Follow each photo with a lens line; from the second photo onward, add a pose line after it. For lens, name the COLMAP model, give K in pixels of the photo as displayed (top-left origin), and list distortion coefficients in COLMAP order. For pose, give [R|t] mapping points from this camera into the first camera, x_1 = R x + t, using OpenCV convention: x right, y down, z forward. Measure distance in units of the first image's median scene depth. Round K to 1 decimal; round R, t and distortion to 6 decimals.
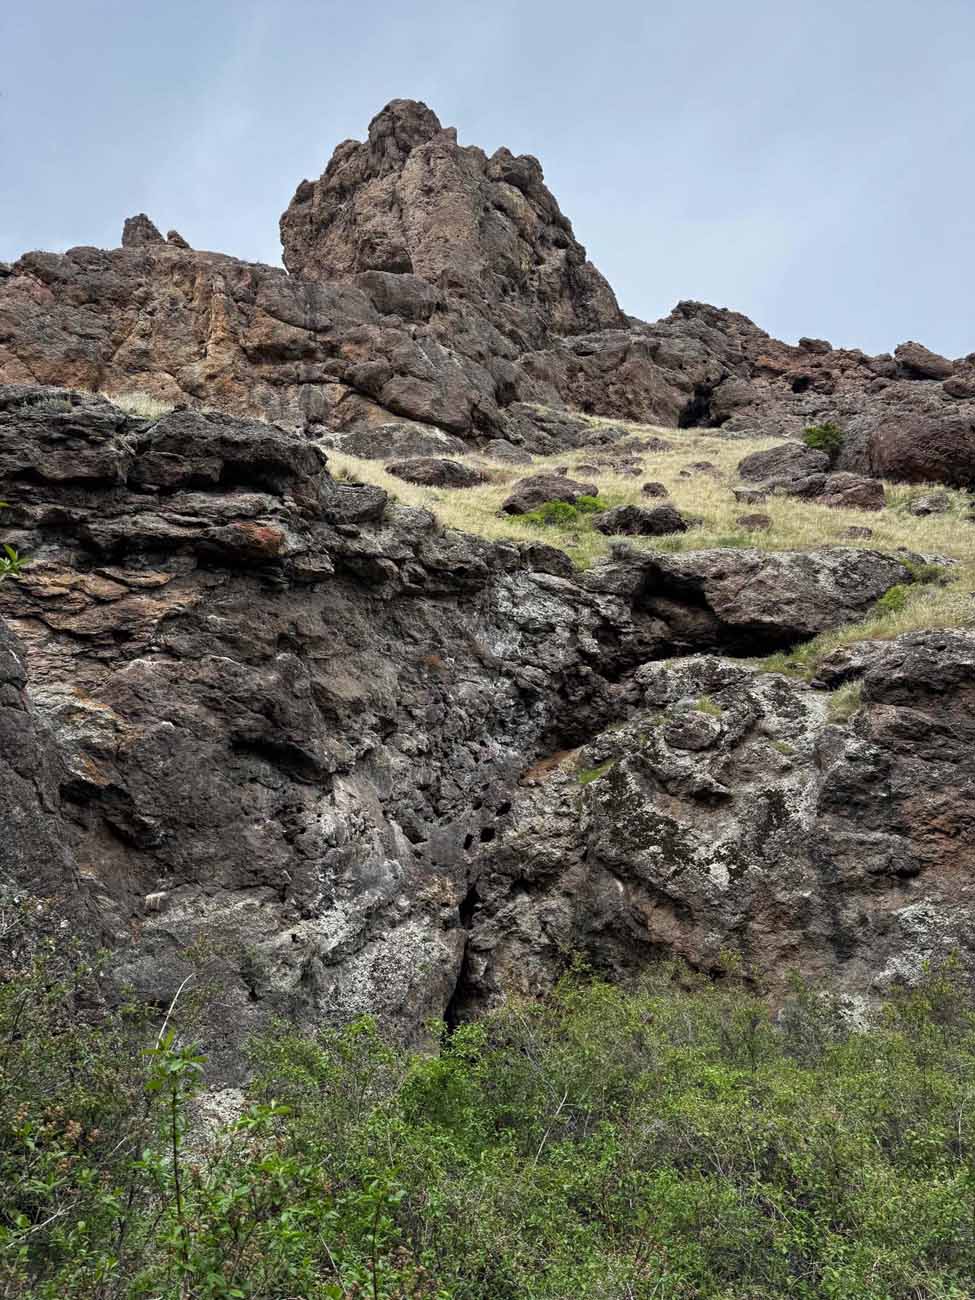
lens RADIAL K [[916.3, 0, 485.9], [0, 916.3, 645.4], [0, 0, 1]] dist [0.029229, -0.055710]
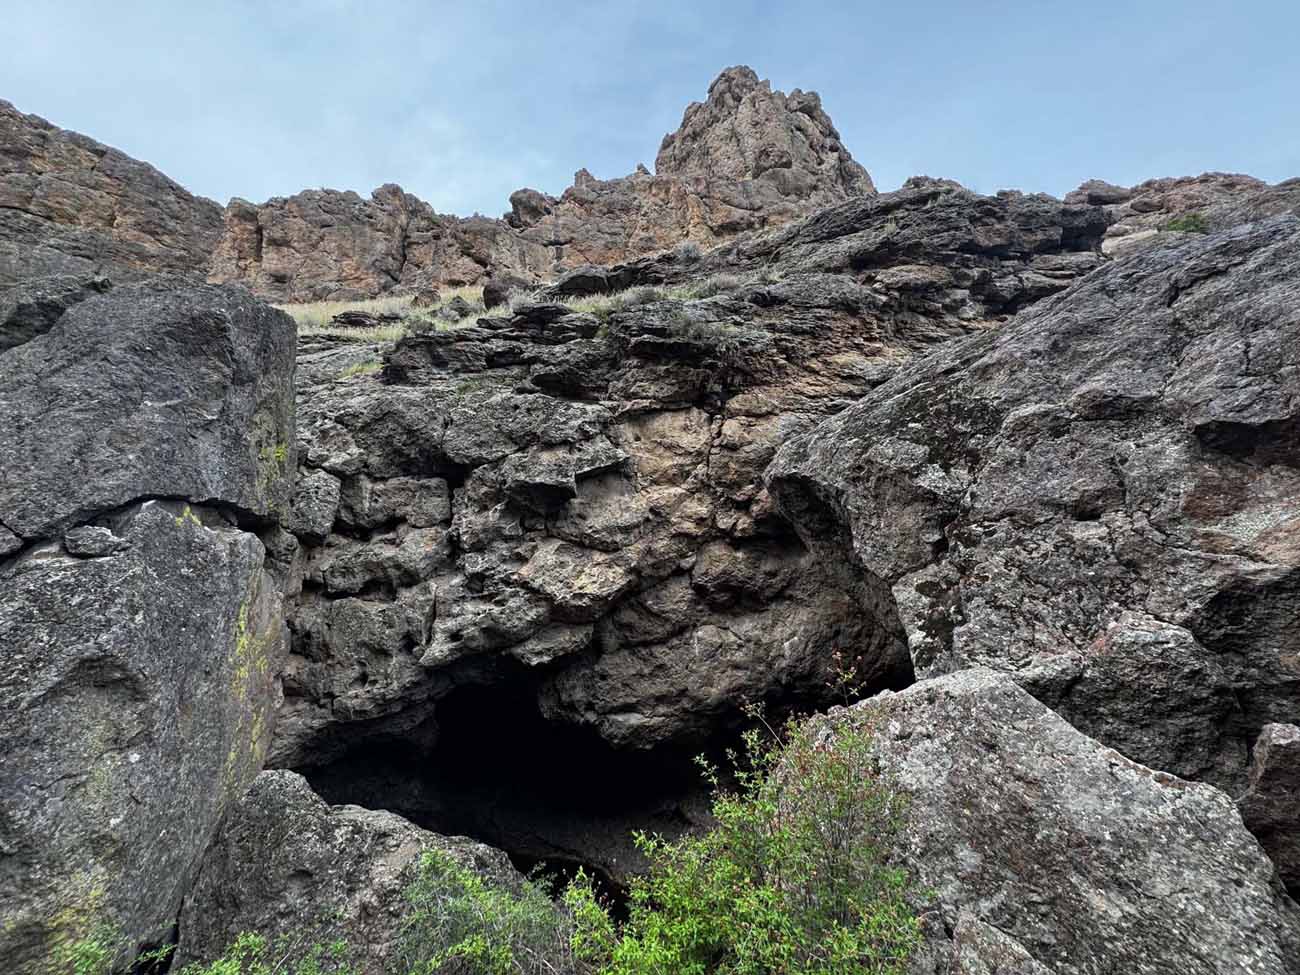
lens RADIAL K [[523.8, 0, 644.9], [0, 523.8, 483.0], [0, 0, 1]] dist [-0.011867, -0.000469]
pose [[0.982715, -0.056028, -0.176441, -0.124222], [0.075710, 0.991386, 0.106869, 0.005725], [0.168934, -0.118380, 0.978492, 0.021465]]
